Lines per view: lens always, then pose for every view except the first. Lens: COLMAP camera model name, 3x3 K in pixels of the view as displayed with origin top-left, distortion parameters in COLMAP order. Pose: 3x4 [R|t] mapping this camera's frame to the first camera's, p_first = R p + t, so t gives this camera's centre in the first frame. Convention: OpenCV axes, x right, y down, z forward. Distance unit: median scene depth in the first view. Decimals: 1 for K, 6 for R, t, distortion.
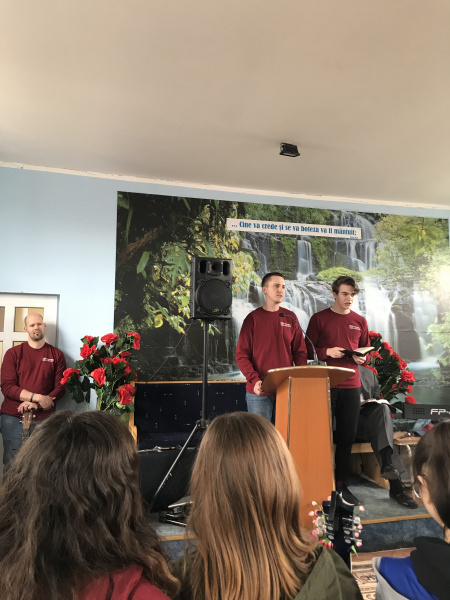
lens RADIAL K [[493.0, 0, 225.0], [0, 493.0, 300.0], [0, 0, 1]] dist [0.034200, -0.002982]
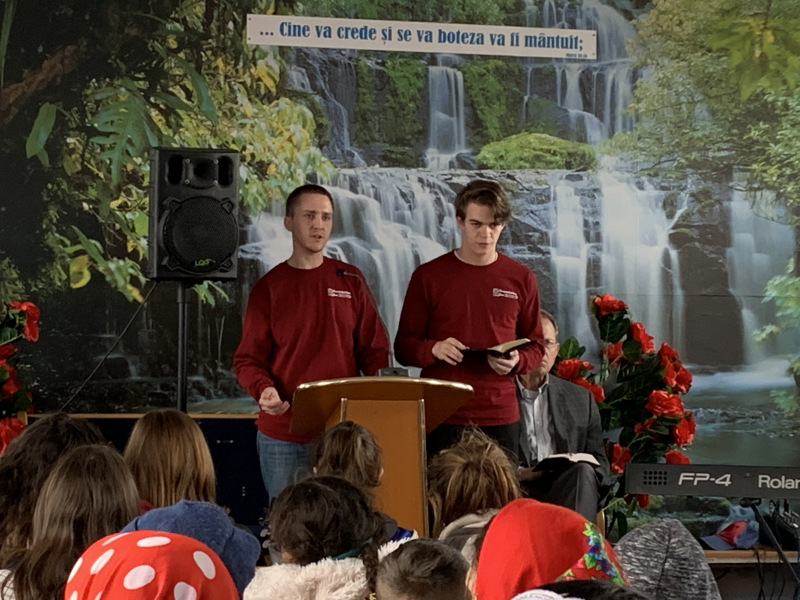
lens RADIAL K [[2318.1, 0, 400.0], [0, 2318.1, 300.0], [0, 0, 1]] dist [0.141865, -1.524225]
pose [[0.999920, 0.004310, 0.011852, 0.104250], [-0.005385, 0.995730, 0.092161, -0.107277], [-0.011404, -0.092218, 0.995674, -0.886529]]
